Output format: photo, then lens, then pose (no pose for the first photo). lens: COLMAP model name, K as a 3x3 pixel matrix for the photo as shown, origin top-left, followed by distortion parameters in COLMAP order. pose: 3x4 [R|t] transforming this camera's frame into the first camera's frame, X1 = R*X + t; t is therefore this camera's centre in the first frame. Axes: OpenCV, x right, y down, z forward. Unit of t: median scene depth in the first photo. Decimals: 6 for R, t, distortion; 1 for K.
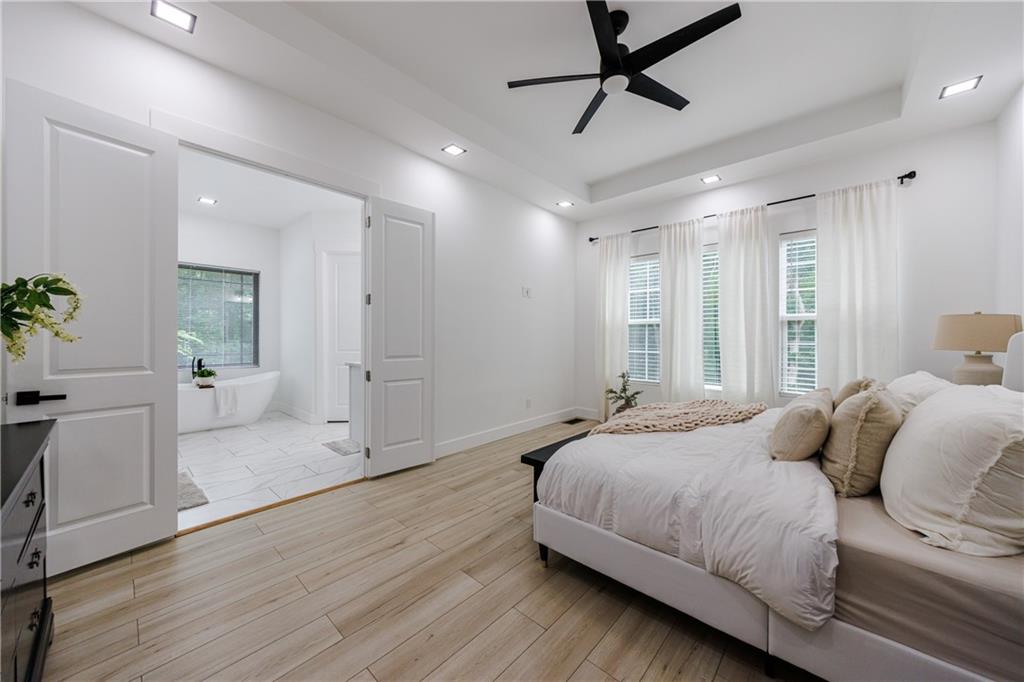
lens RADIAL K [[361.2, 0, 517.6], [0, 361.2, 336.4], [0, 0, 1]] dist [-0.002192, -0.000142]
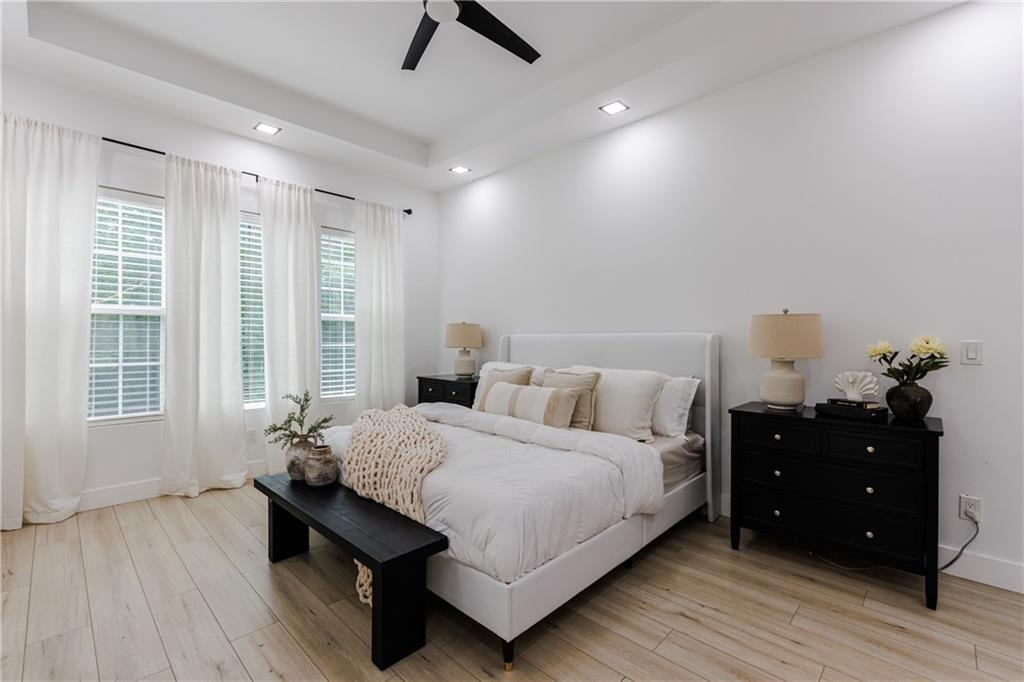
lens RADIAL K [[443.7, 0, 512.1], [0, 443.7, 336.4], [0, 0, 1]] dist [0.001736, 0.000004]
pose [[0.039880, 0.000911, 0.999204, -0.536849], [-0.006272, 0.999980, -0.000661, -0.006725], [-0.999185, -0.006241, 0.039884, 0.654556]]
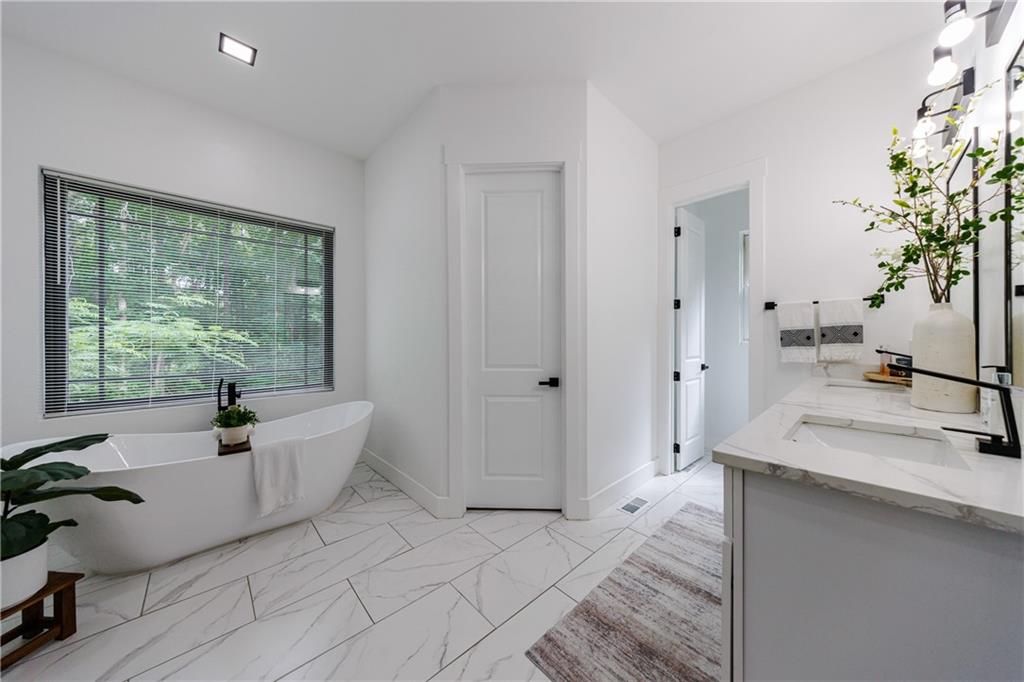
lens RADIAL K [[331.7, 0, 512.2], [0, 331.7, 336.9], [0, 0, 1]] dist [-0.001545, 0.000327]
pose [[0.995464, 0.000296, -0.095141, -0.274885], [-0.000144, 0.999999, 0.001604, -0.002679], [0.095142, -0.001583, 0.995462, 0.358042]]
